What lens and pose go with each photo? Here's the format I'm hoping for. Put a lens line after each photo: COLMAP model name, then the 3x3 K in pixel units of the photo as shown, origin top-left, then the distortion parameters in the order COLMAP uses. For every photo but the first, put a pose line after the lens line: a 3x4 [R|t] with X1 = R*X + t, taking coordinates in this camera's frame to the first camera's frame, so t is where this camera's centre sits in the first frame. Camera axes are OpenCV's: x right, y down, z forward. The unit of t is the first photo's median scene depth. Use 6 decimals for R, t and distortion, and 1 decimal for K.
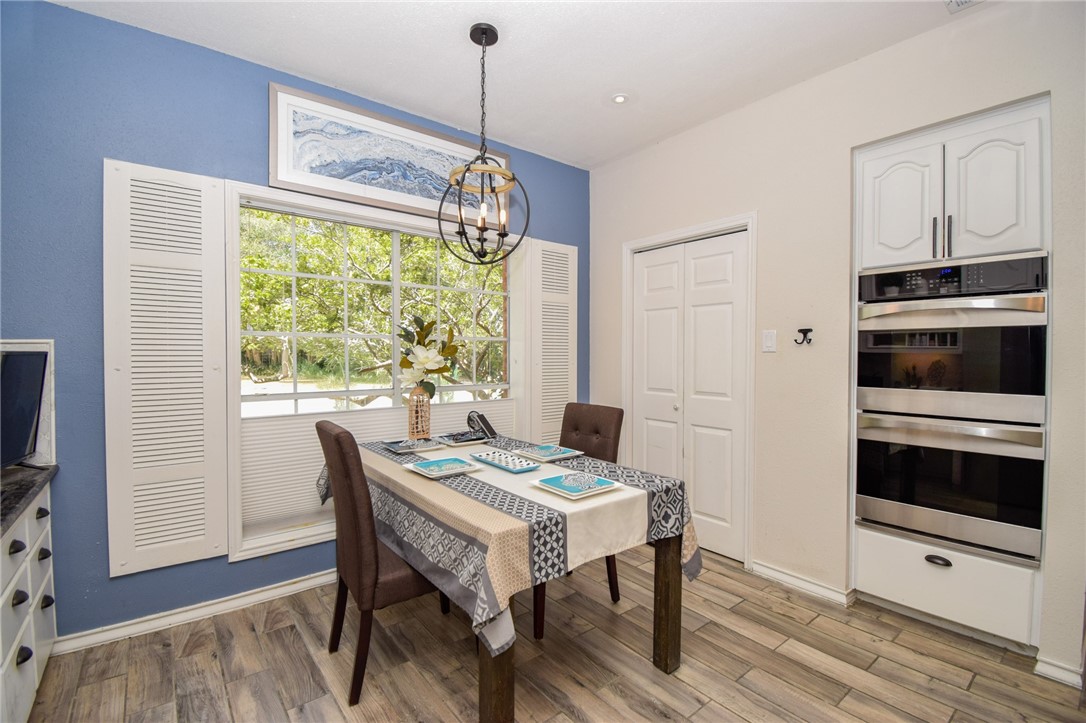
lens RADIAL K [[482.7, 0, 546.3], [0, 482.7, 362.1], [0, 0, 1]] dist [0.015027, -0.023266]
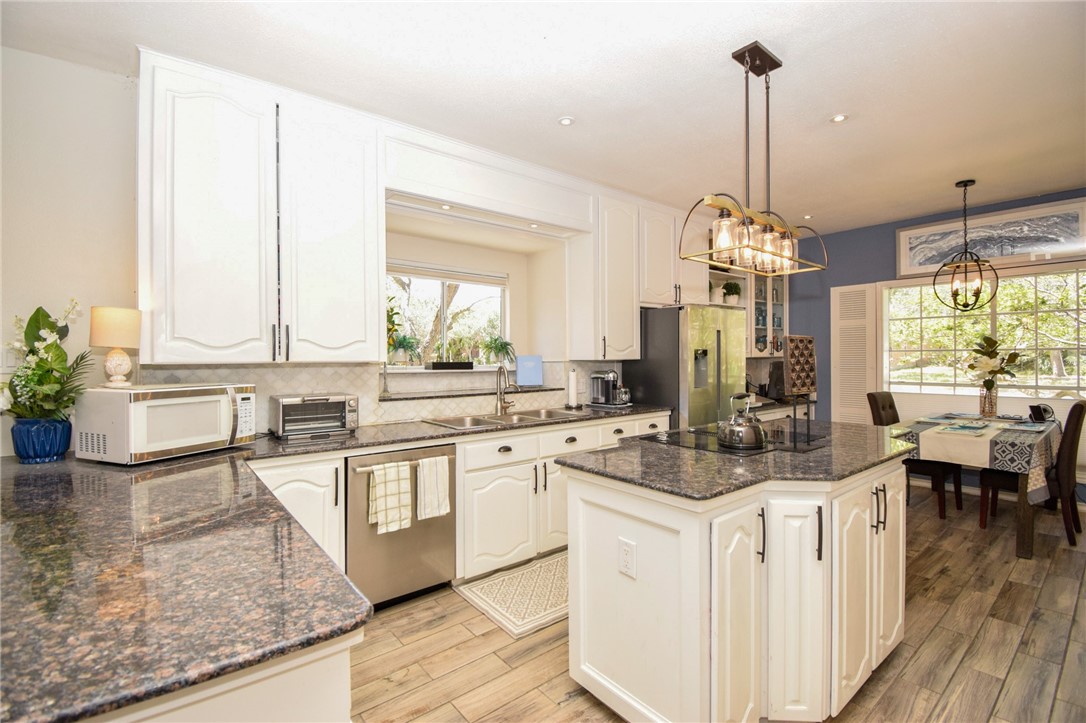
lens RADIAL K [[482.7, 0, 546.3], [0, 482.7, 362.1], [0, 0, 1]] dist [0.015027, -0.023266]
pose [[0.011406, -0.003330, -0.999929, 1.593060], [-0.006737, 0.999971, -0.003407, -0.004221], [0.999912, 0.006776, 0.011384, -0.541236]]
